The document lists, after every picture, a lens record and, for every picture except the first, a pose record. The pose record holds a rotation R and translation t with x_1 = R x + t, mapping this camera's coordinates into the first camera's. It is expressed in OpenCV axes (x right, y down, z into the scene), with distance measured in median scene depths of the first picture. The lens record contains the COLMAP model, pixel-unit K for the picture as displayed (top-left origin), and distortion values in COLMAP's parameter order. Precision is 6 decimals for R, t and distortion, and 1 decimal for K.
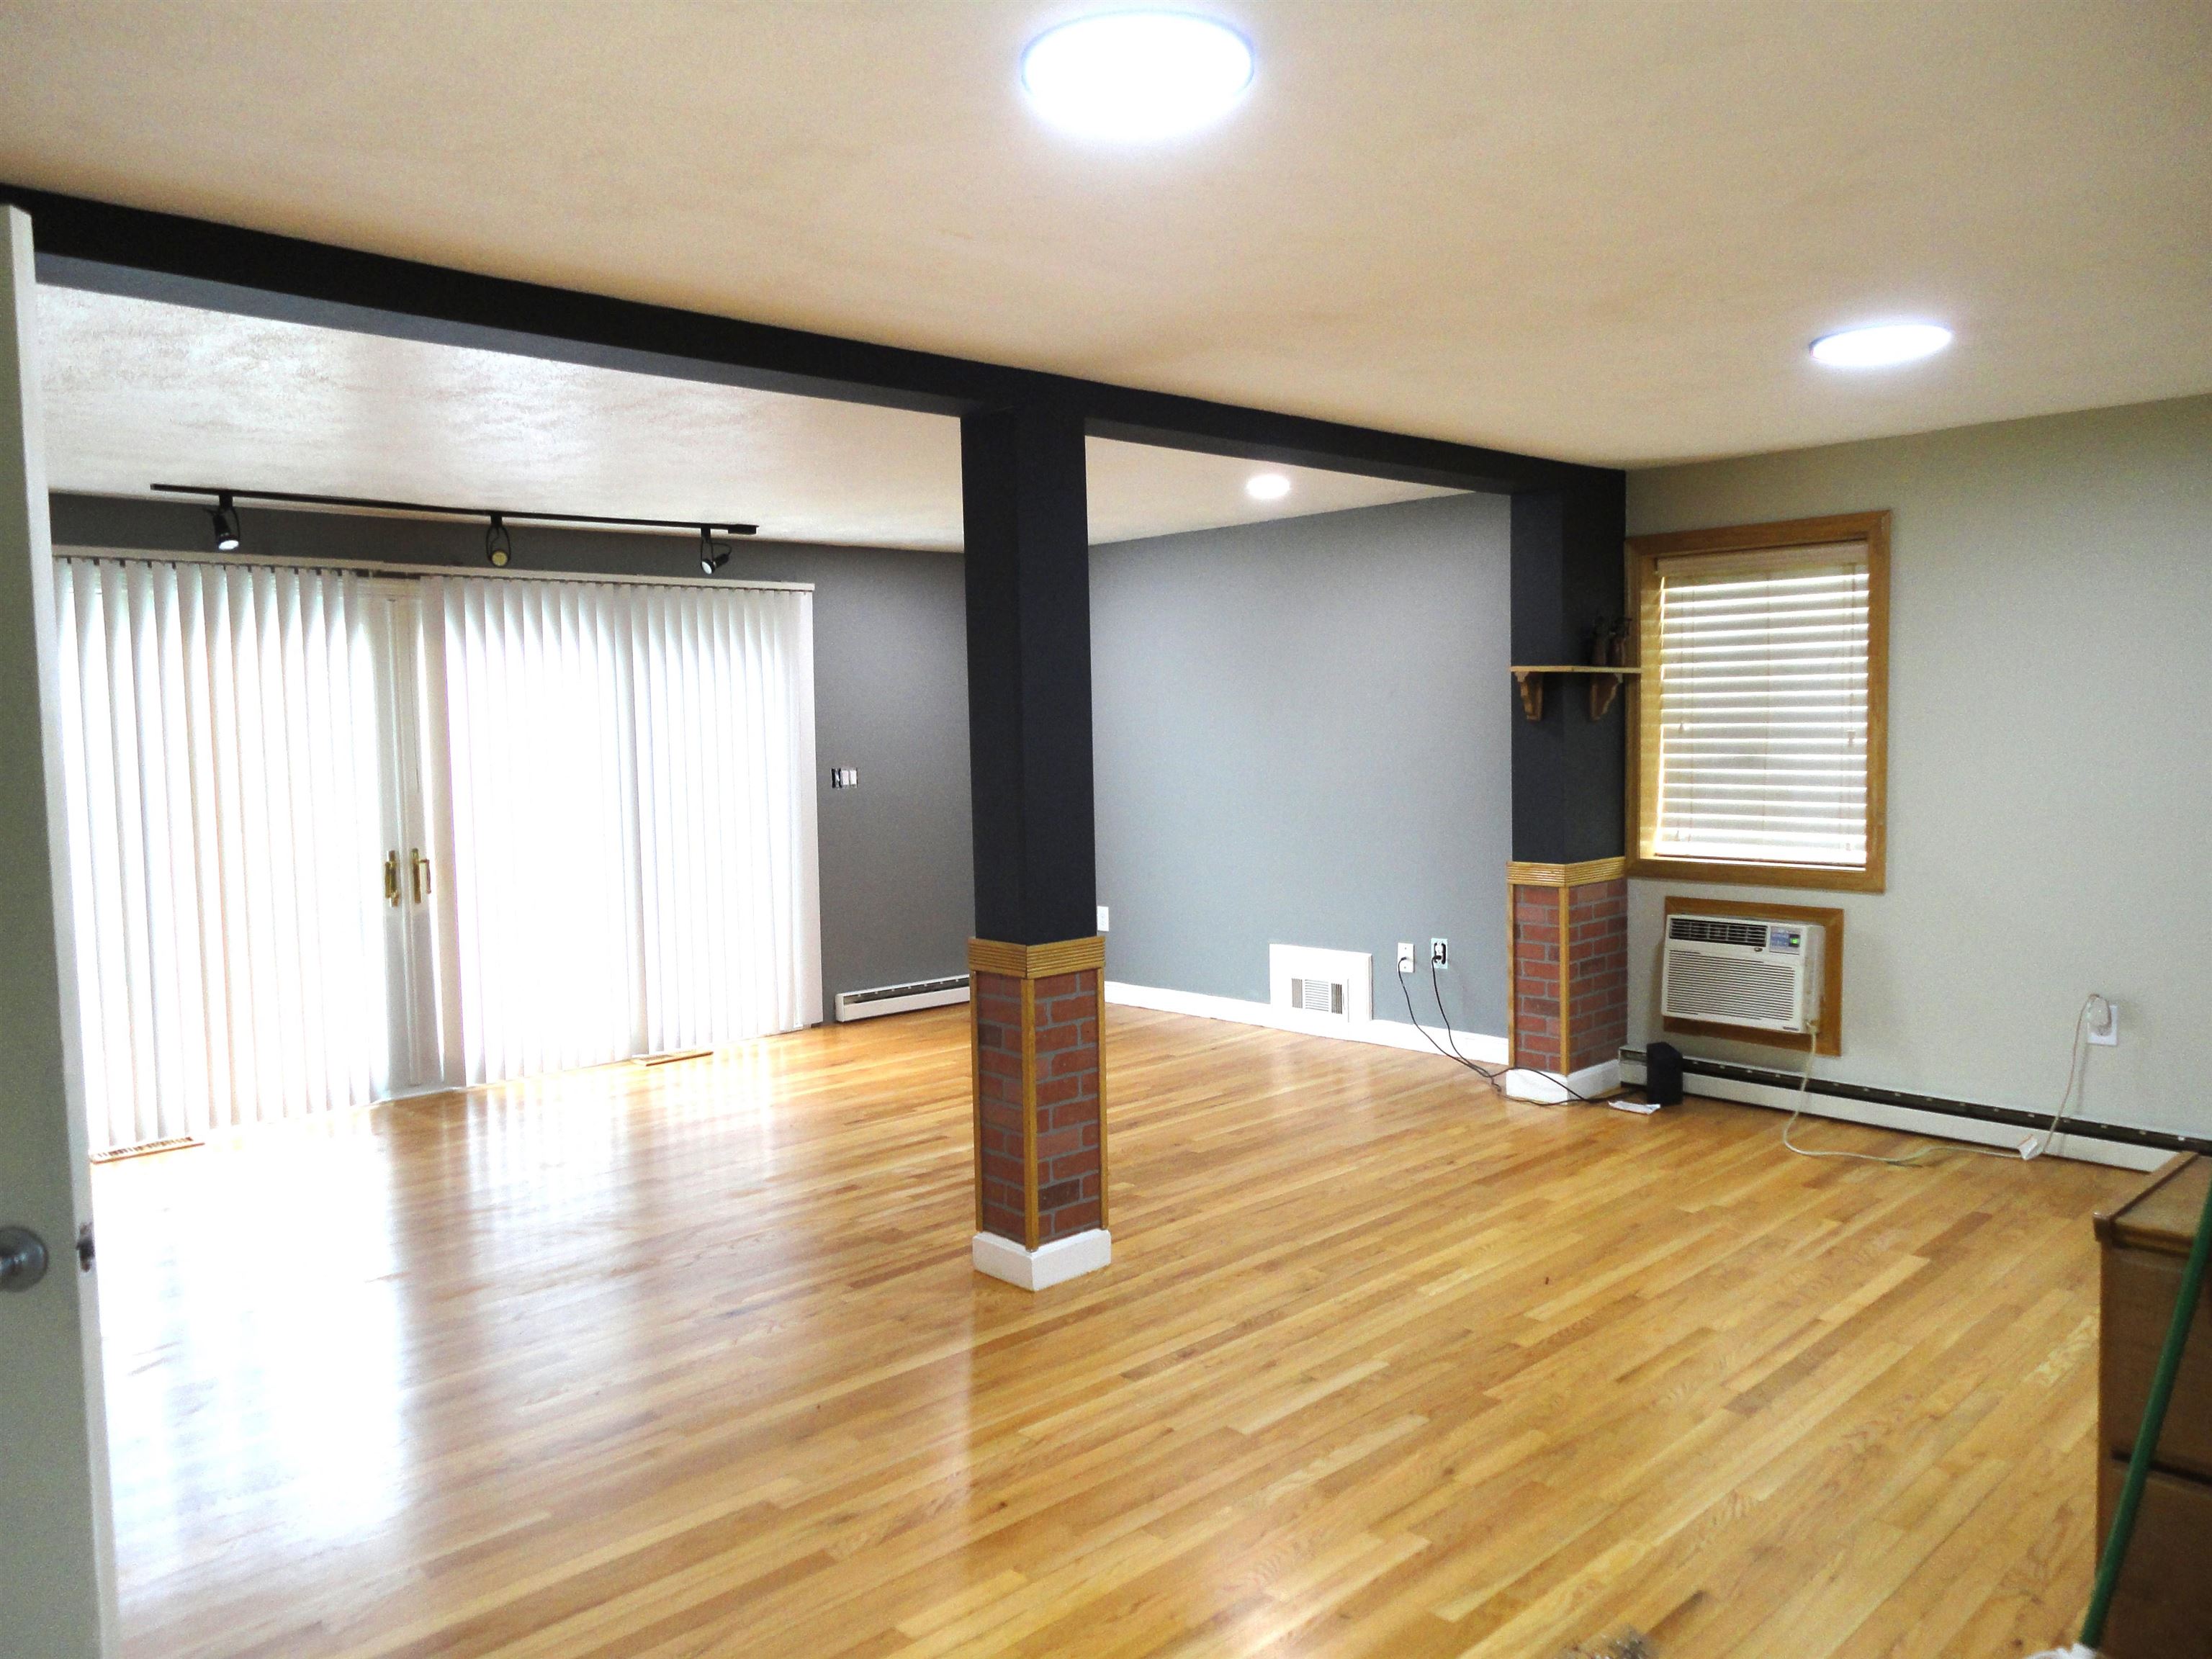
lens RADIAL K [[1602.0, 0, 1109.8], [0, 1602.0, 822.9], [0, 0, 1]] dist [-0.000355, 0.003752]
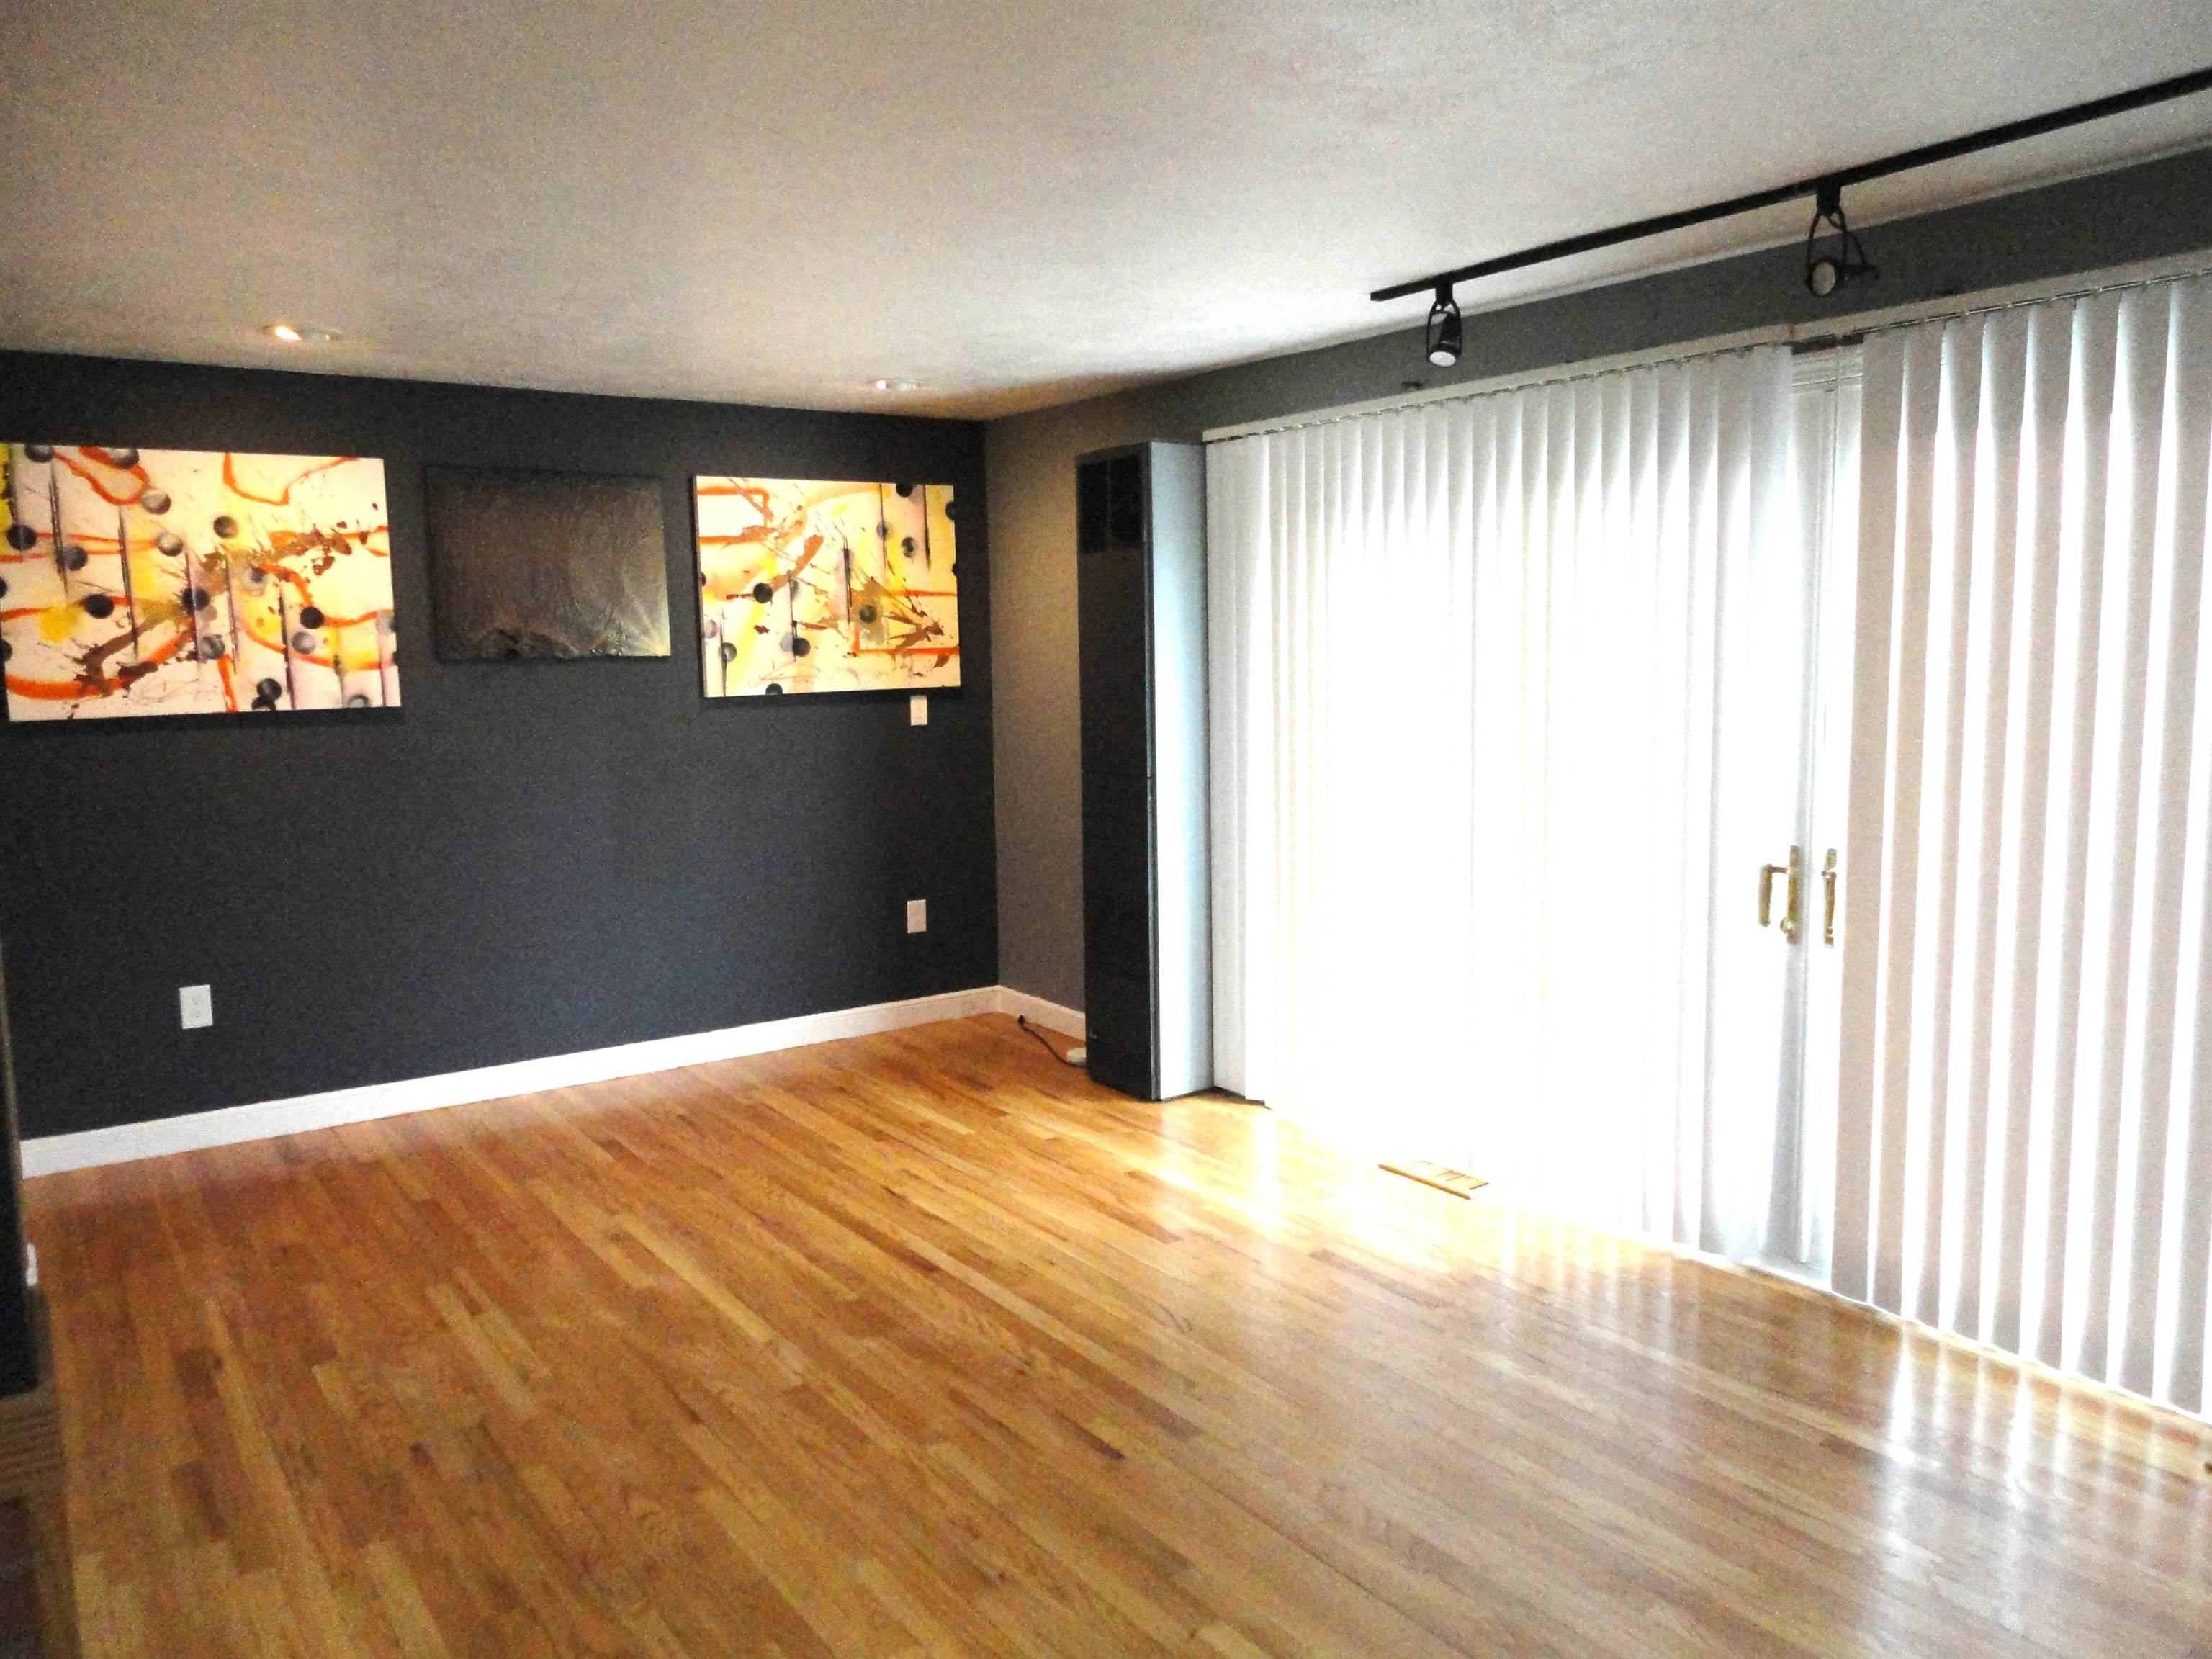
lens RADIAL K [[1599.4, 0, 1101.7], [0, 1599.4, 831.4], [0, 0, 1]] dist [-0.004820, -0.001341]
pose [[-0.156958, 0.139094, -0.977761, 0.172005], [-0.041487, 0.988230, 0.147243, -0.074065], [0.986734, 0.063676, -0.149340, 1.030924]]
